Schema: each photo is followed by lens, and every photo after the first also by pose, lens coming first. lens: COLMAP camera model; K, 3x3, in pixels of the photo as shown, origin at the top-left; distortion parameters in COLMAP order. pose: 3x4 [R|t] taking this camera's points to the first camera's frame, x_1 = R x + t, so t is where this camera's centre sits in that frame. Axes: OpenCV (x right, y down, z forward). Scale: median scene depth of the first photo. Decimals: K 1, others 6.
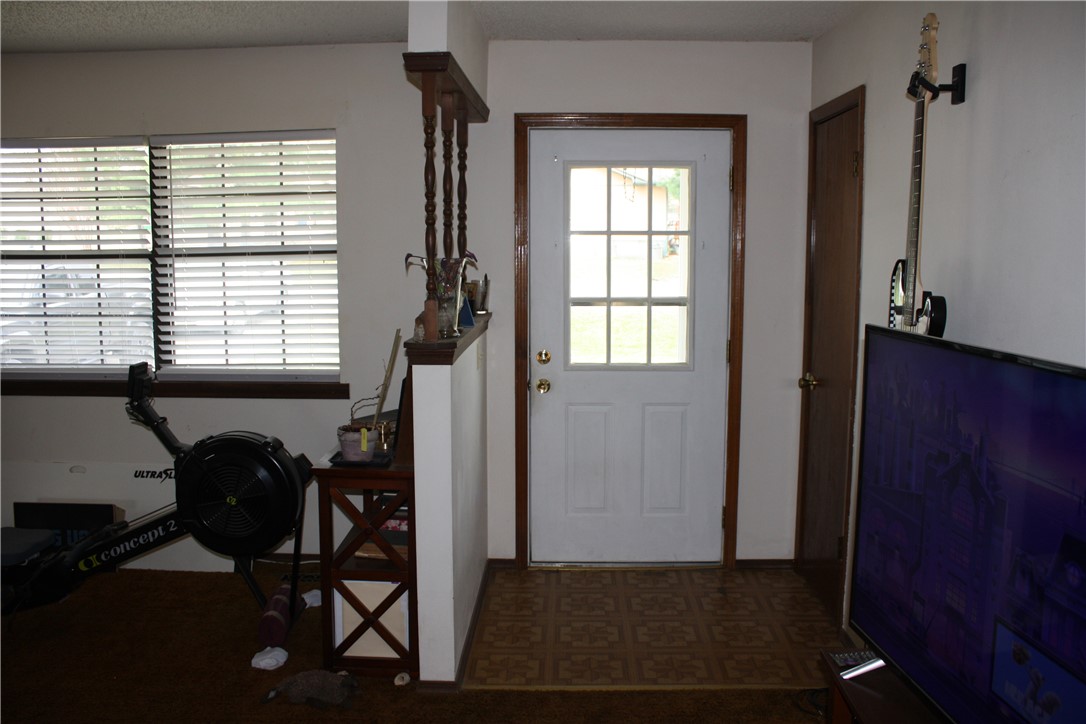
lens RADIAL K [[920.4, 0, 543.0], [0, 920.4, 362.0], [0, 0, 1]] dist [-0.162105, 0.147559]
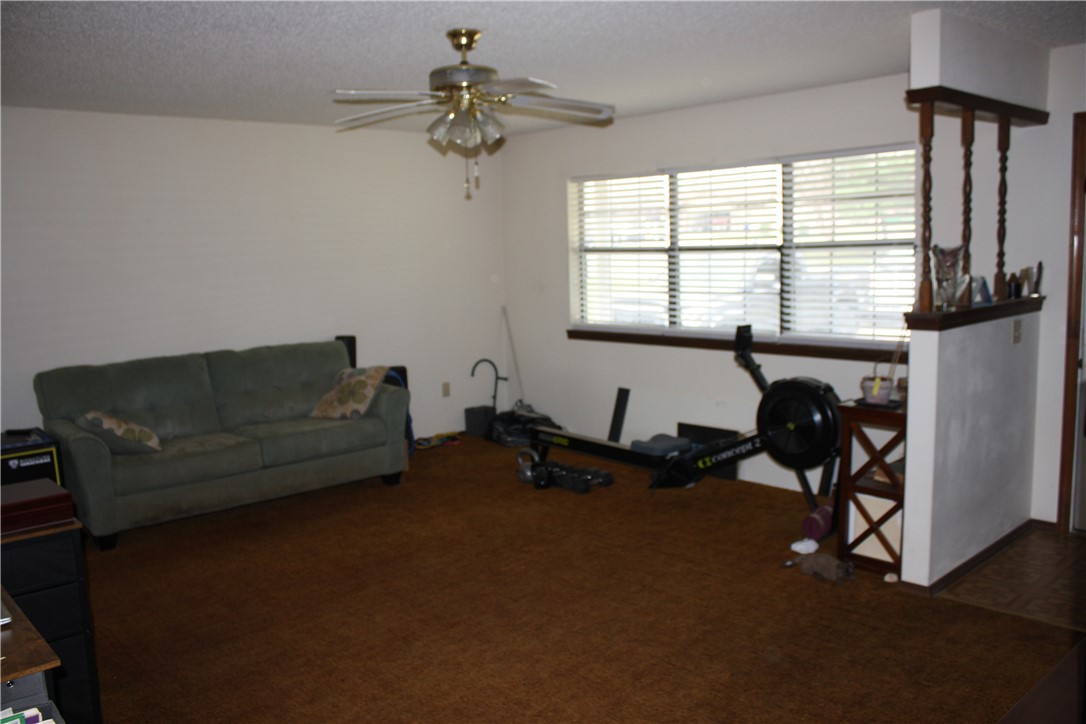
lens RADIAL K [[920.4, 0, 543.0], [0, 920.4, 362.0], [0, 0, 1]] dist [-0.162105, 0.147559]
pose [[0.692455, 0.063183, -0.718689, 0.377711], [-0.058320, 0.997800, 0.031529, 0.035008], [0.719100, 0.020082, 0.694617, -0.228581]]
